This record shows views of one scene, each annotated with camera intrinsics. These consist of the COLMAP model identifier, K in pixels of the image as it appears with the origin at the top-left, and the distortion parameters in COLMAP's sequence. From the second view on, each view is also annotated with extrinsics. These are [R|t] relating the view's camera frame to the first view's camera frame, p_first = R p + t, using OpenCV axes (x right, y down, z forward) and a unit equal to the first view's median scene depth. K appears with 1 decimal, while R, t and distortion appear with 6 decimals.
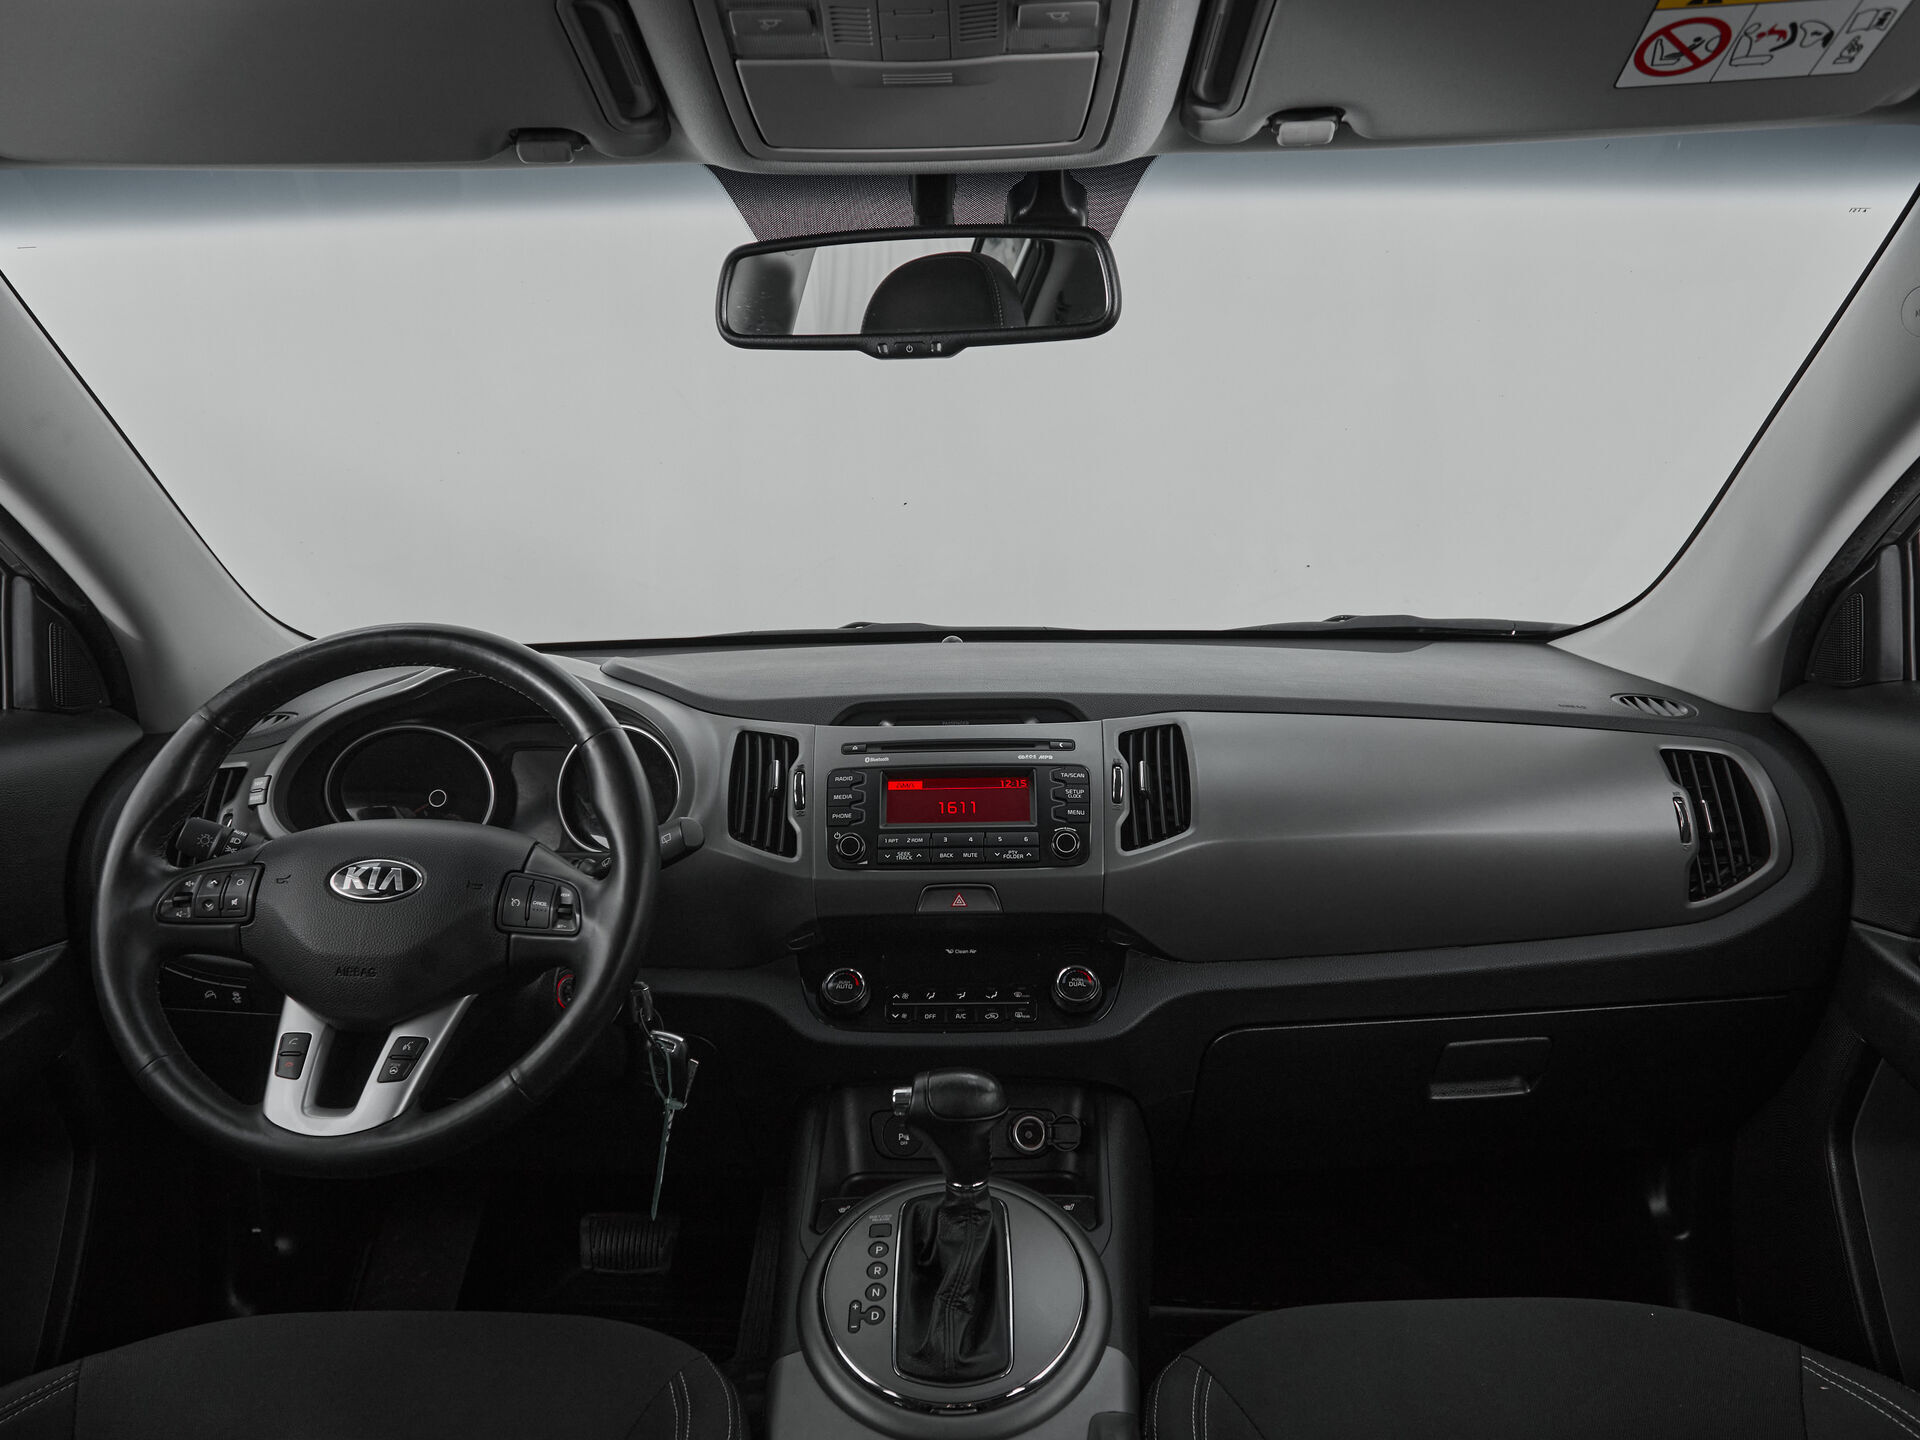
lens RADIAL K [[1250.1, 0, 923.6], [0, 1250.1, 732.5], [0, 0, 1]] dist [-0.000915, -0.001126]
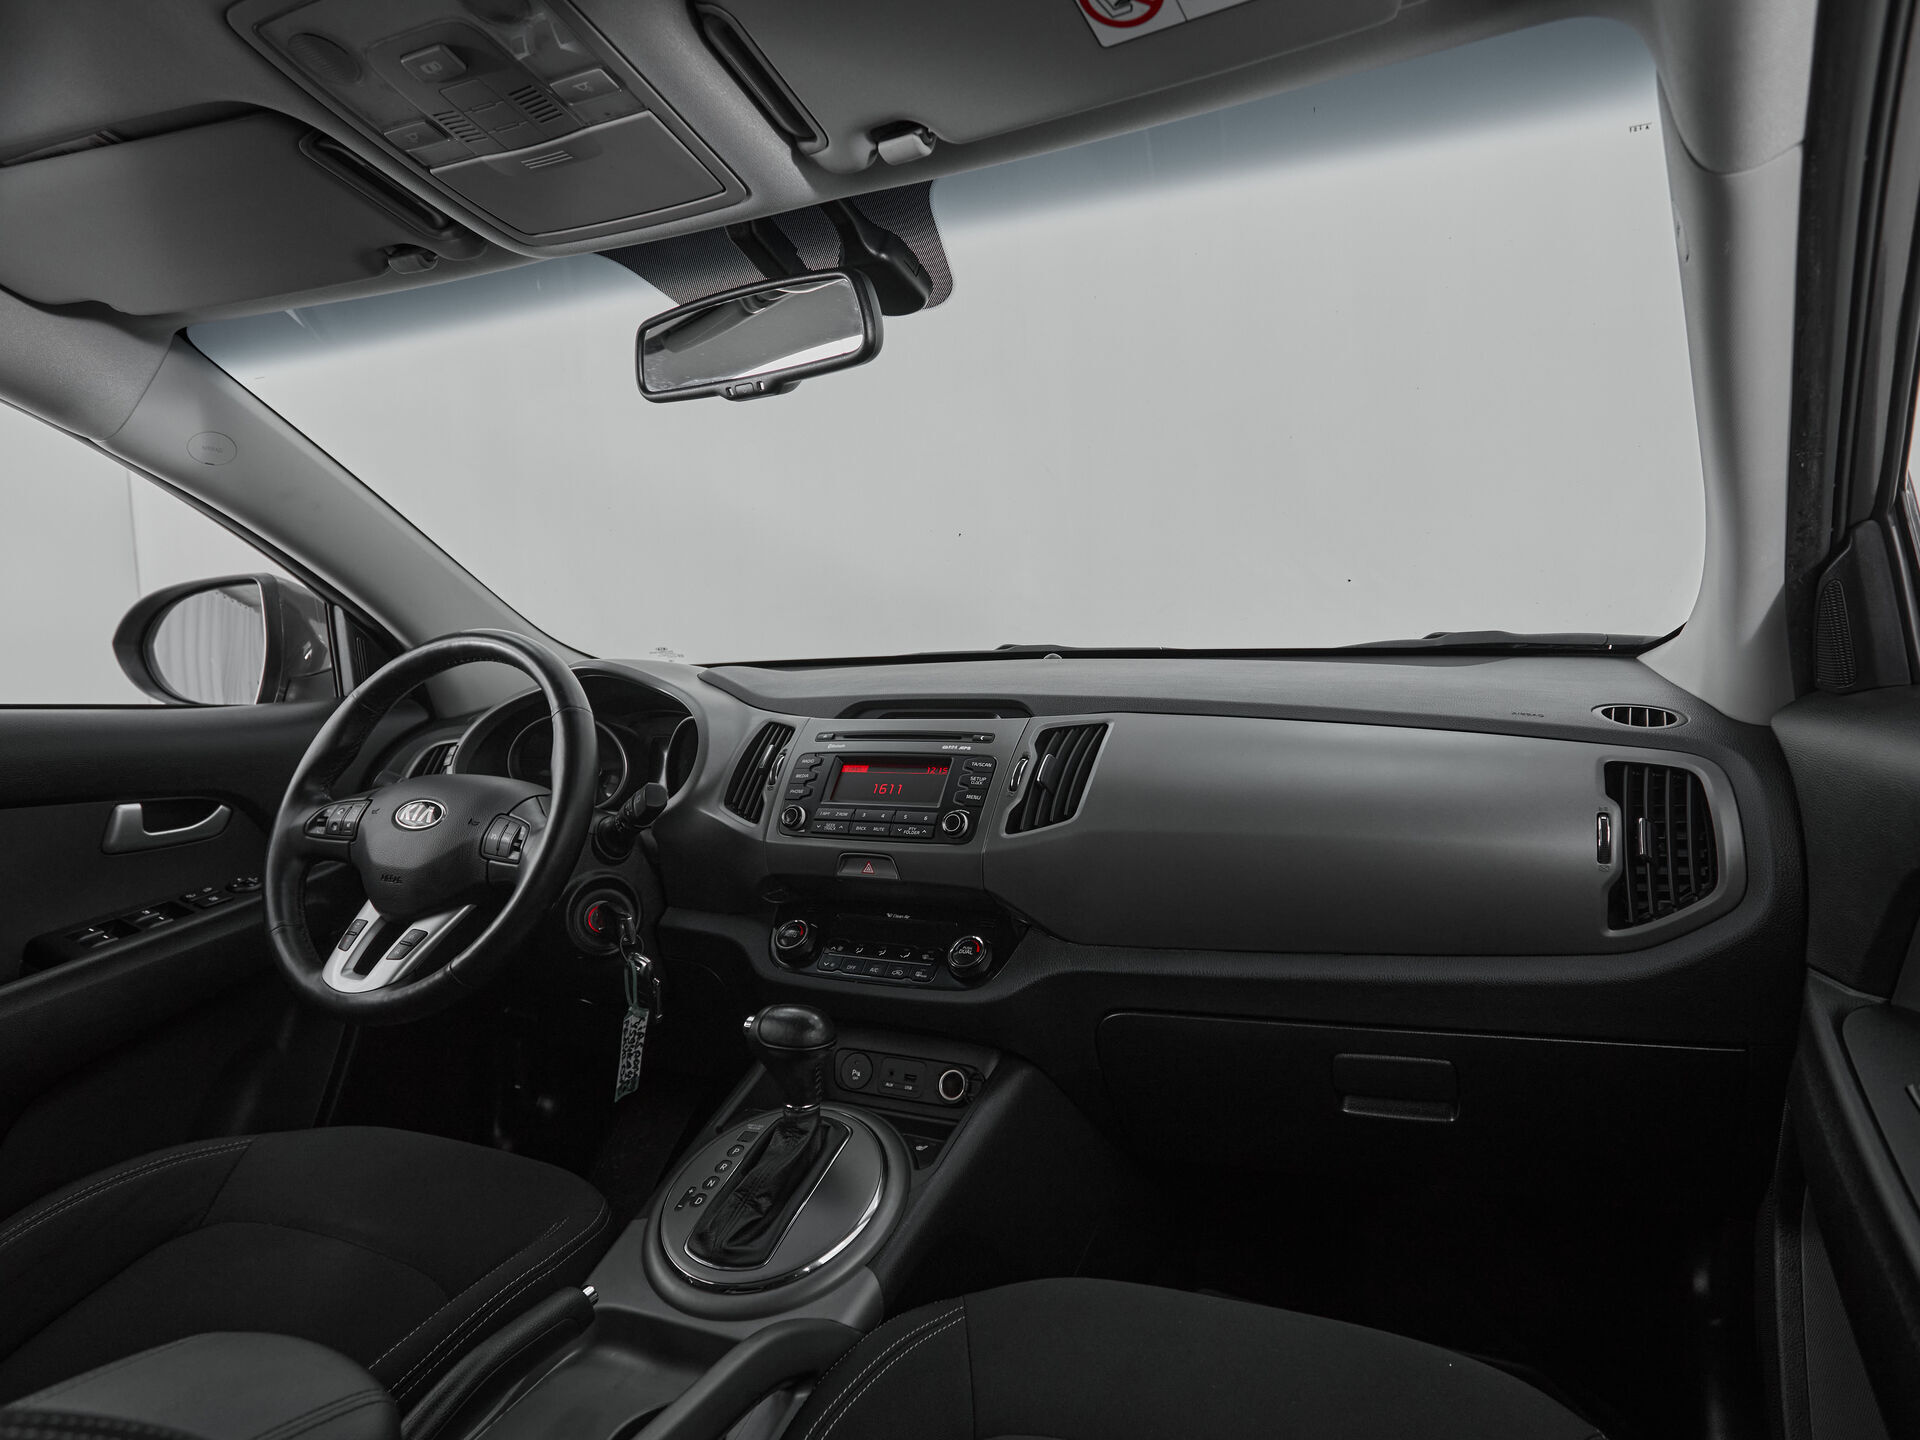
lens RADIAL K [[1073.0, 0, 962.9], [0, 1073.0, 739.6], [0, 0, 1]] dist [-0.002442, -0.000419]
pose [[0.927578, 0.027049, -0.372648, 0.475362], [-0.035583, 0.999238, -0.016040, 0.028966], [0.371930, 0.028138, 0.927834, 0.111506]]
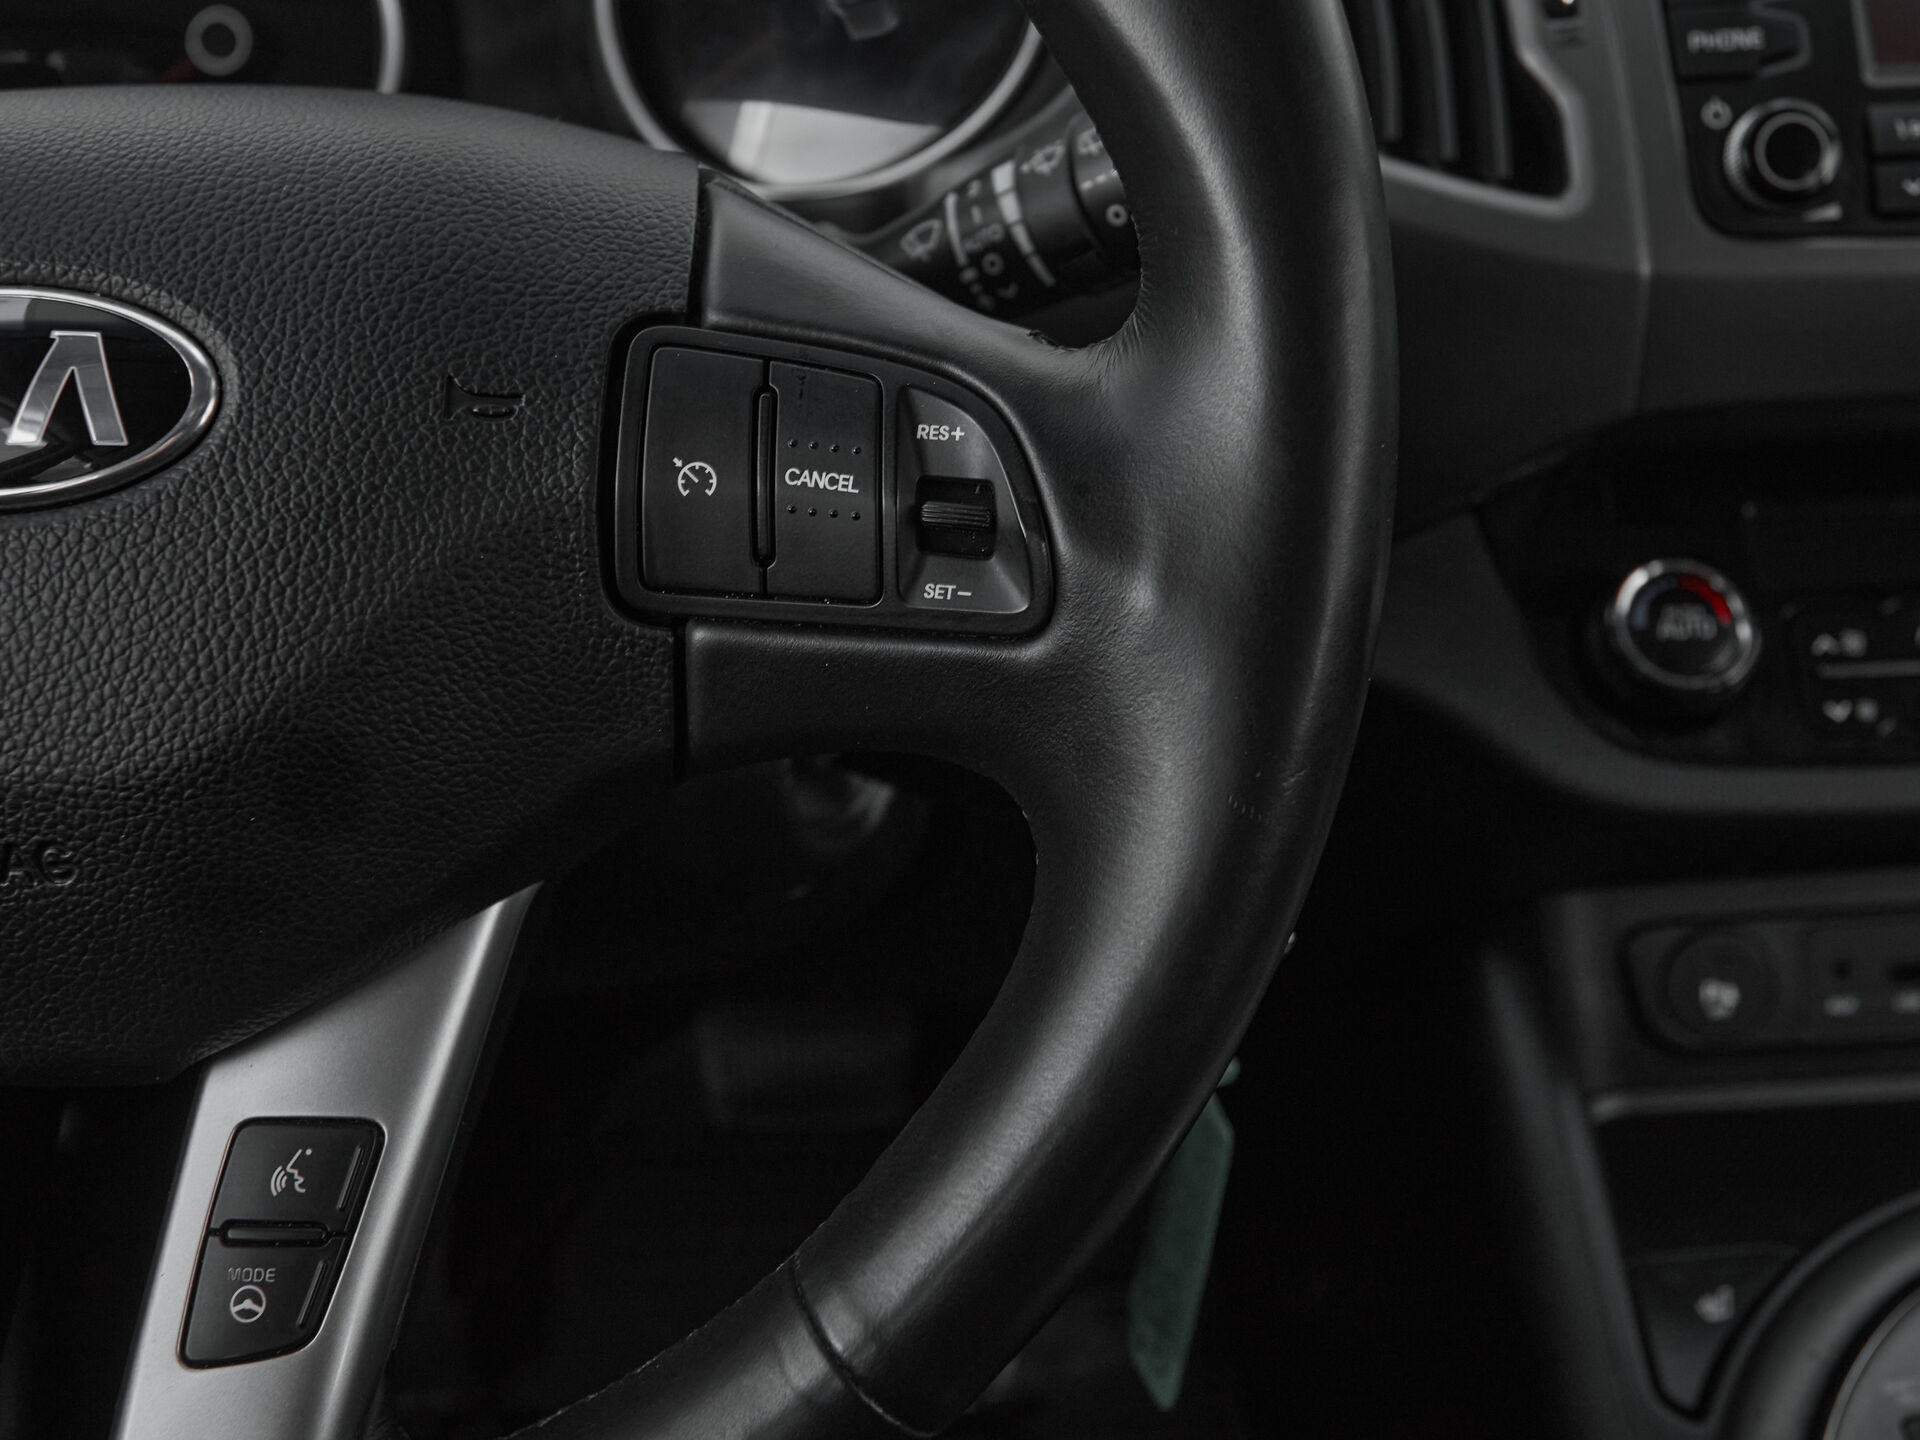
lens RADIAL K [[2077.4, 0, 1155.9], [0, 2077.4, 718.2], [0, 0, 1]] dist [-0.073233, 0.052468]
pose [[0.998693, -0.039587, 0.032316, -0.226933], [0.025789, 0.936369, 0.350069, 0.049144], [-0.044118, -0.348778, 0.936166, 0.575453]]
